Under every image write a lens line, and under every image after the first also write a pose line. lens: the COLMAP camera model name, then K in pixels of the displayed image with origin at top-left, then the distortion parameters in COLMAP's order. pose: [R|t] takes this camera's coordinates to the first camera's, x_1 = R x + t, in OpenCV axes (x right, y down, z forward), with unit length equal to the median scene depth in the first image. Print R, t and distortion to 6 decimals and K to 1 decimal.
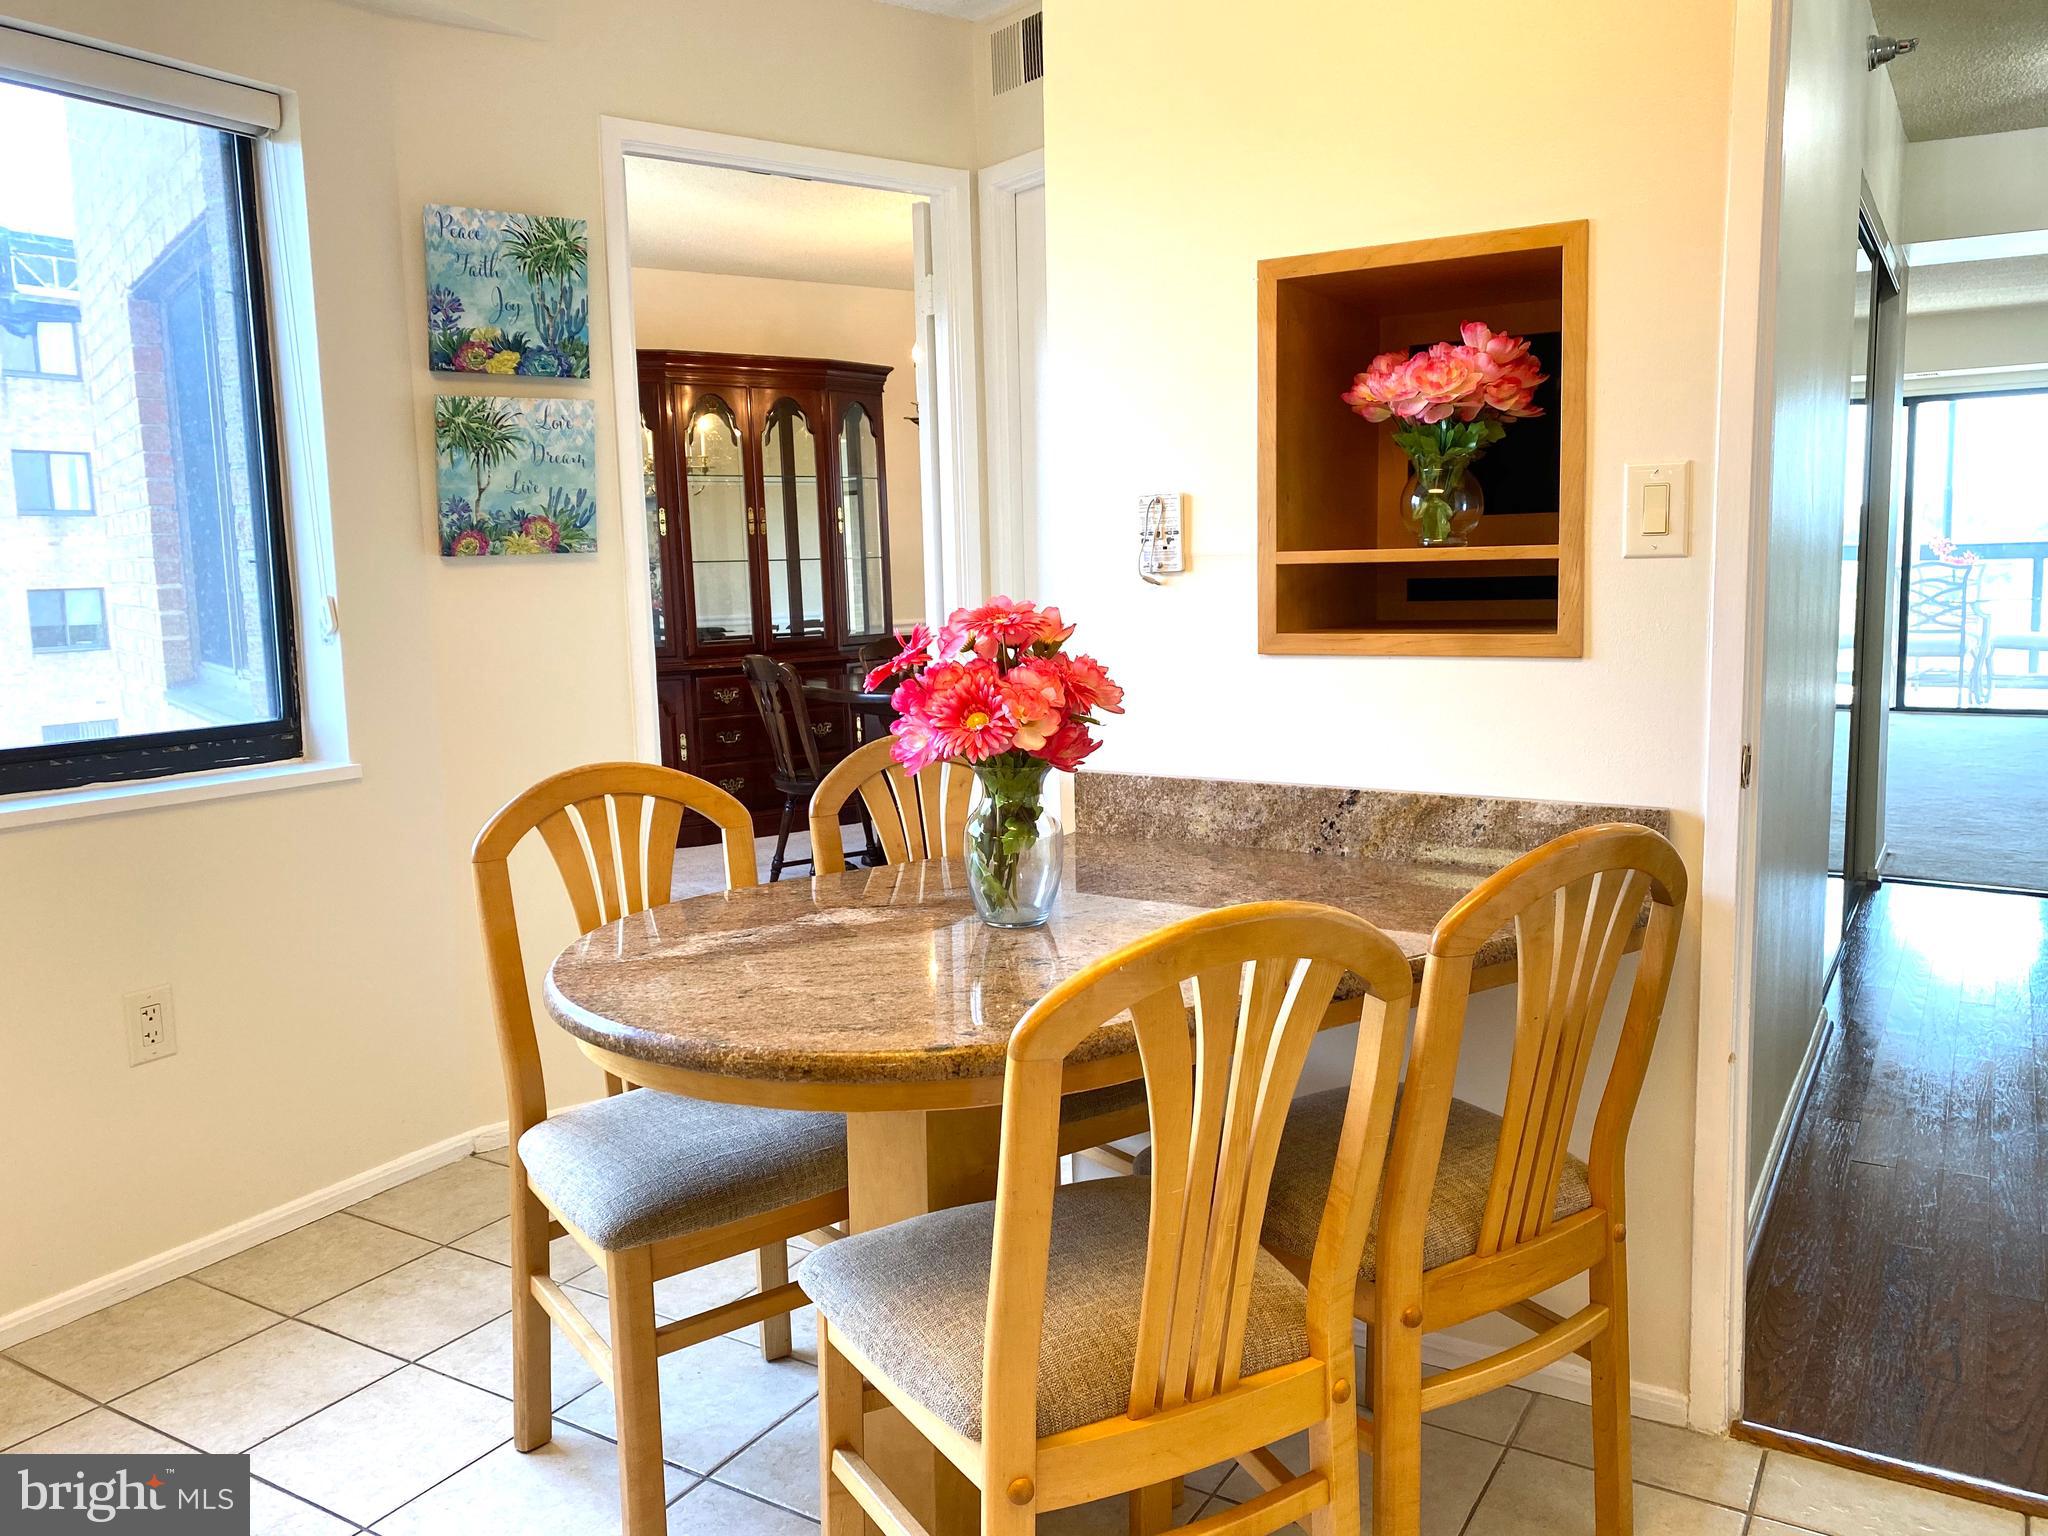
lens RADIAL K [[1595.8, 0, 986.4], [0, 1595.8, 794.0], [0, 0, 1]] dist [0.062778, -0.093582]
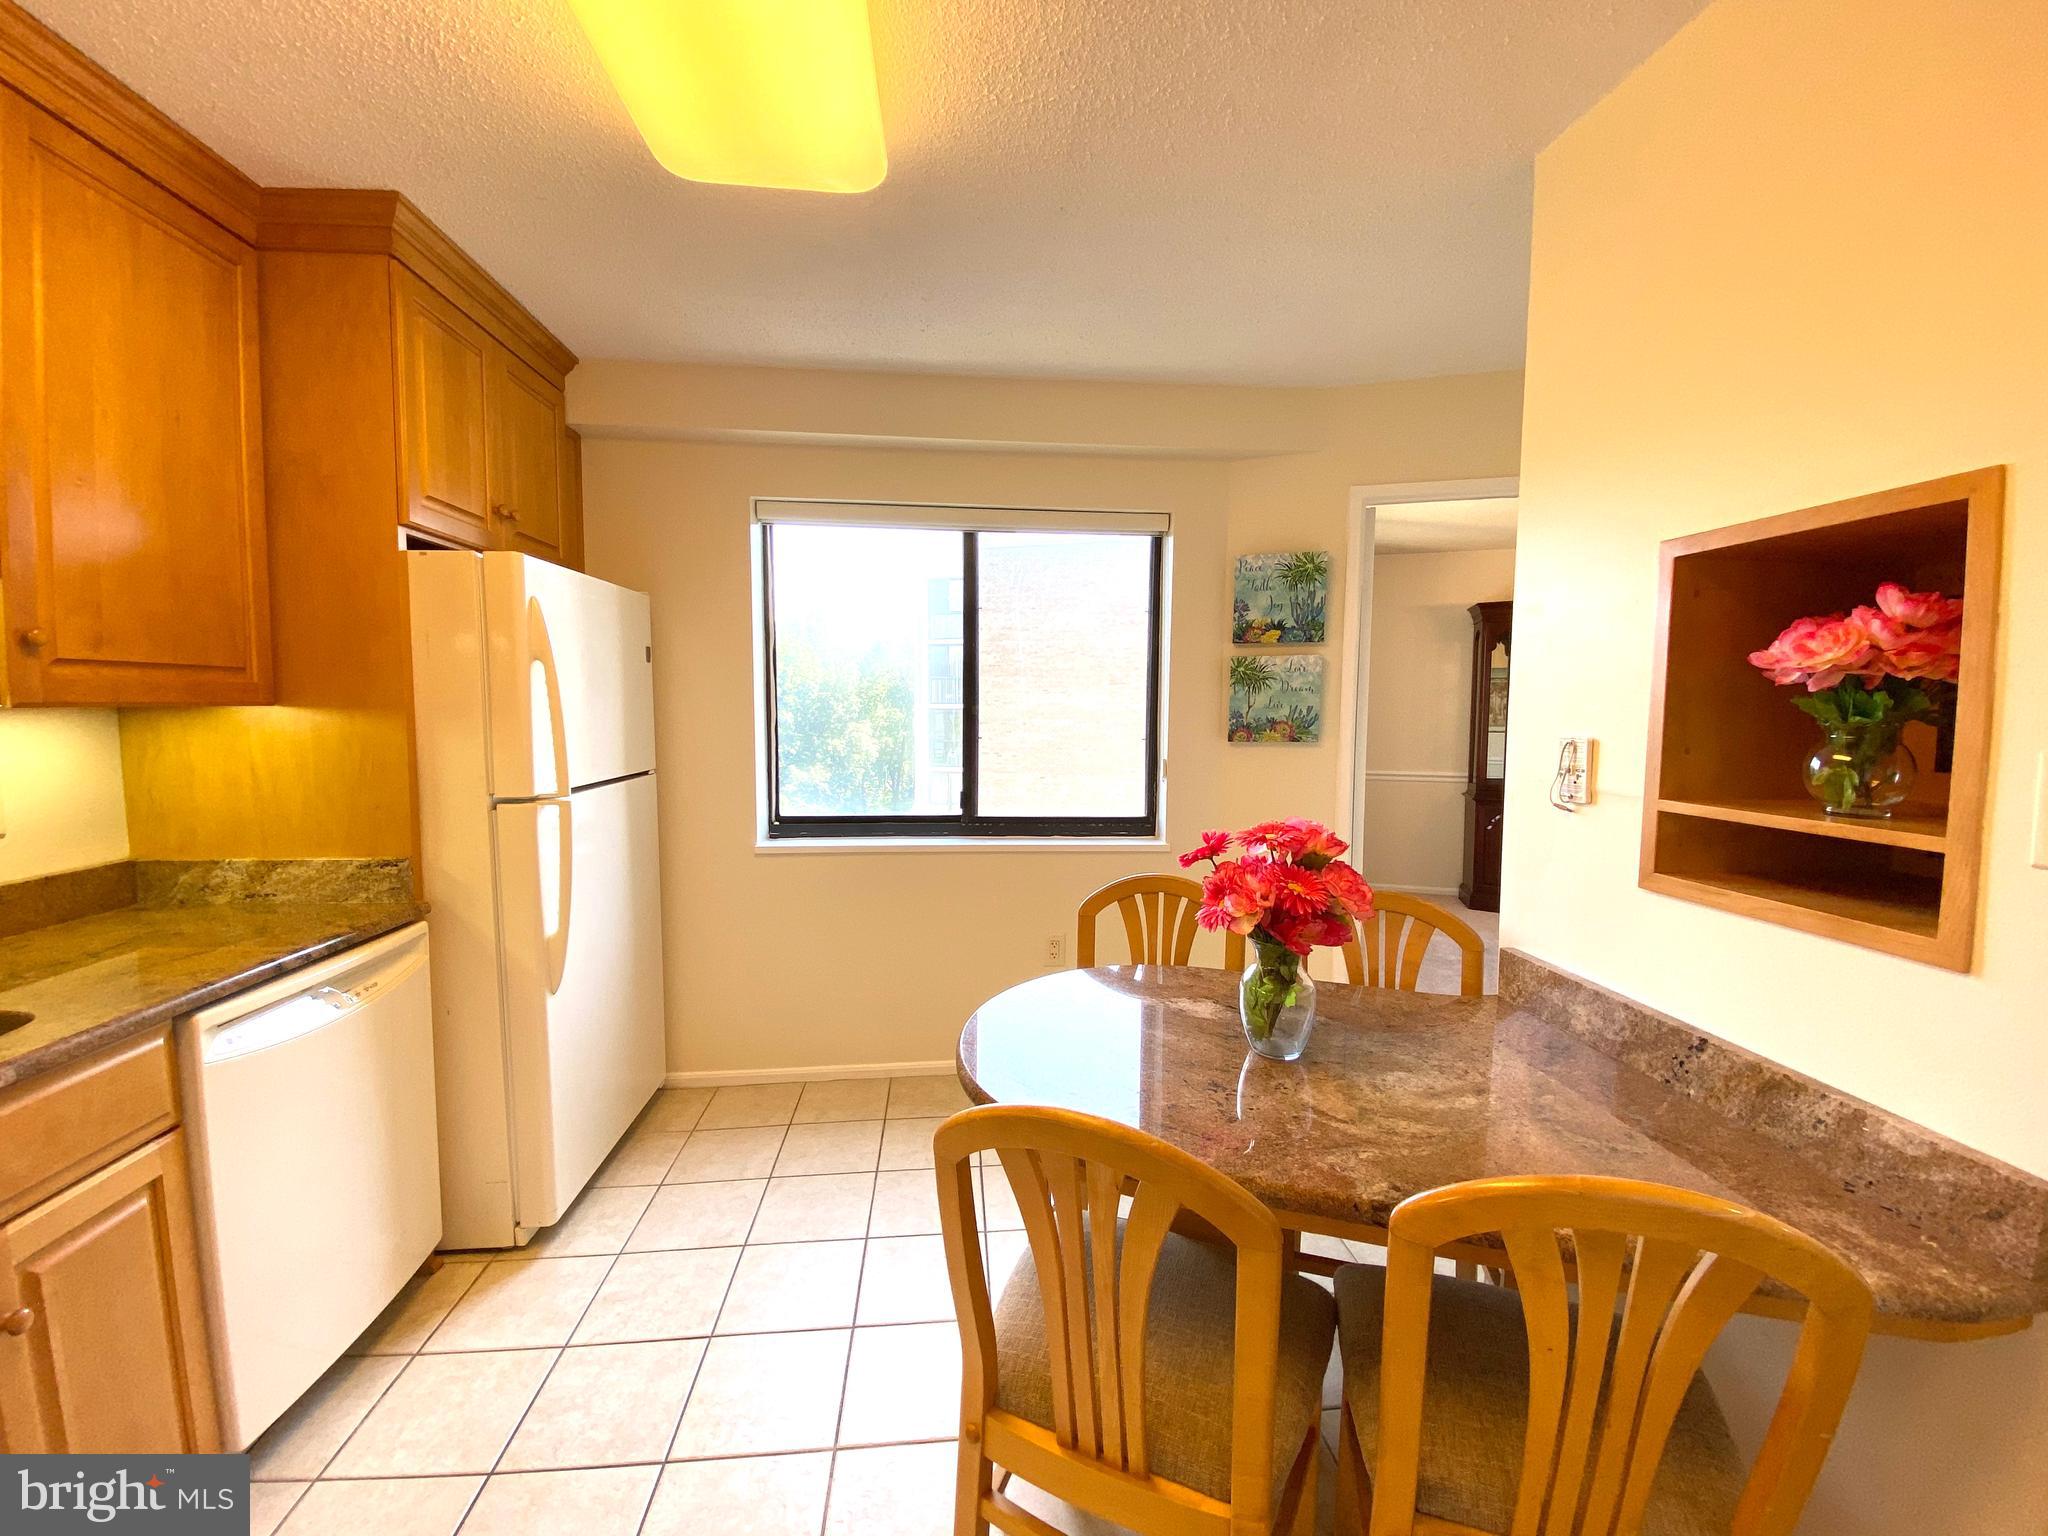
lens RADIAL K [[836.6, 0, 1029.8], [0, 836.6, 771.3], [0, 0, 1]] dist [-0.004868, -0.004265]
pose [[0.591691, 0.092372, -0.800855, 0.367594], [-0.143243, 0.989653, 0.008316, -0.108961], [0.793337, 0.109796, 0.598800, 0.302105]]
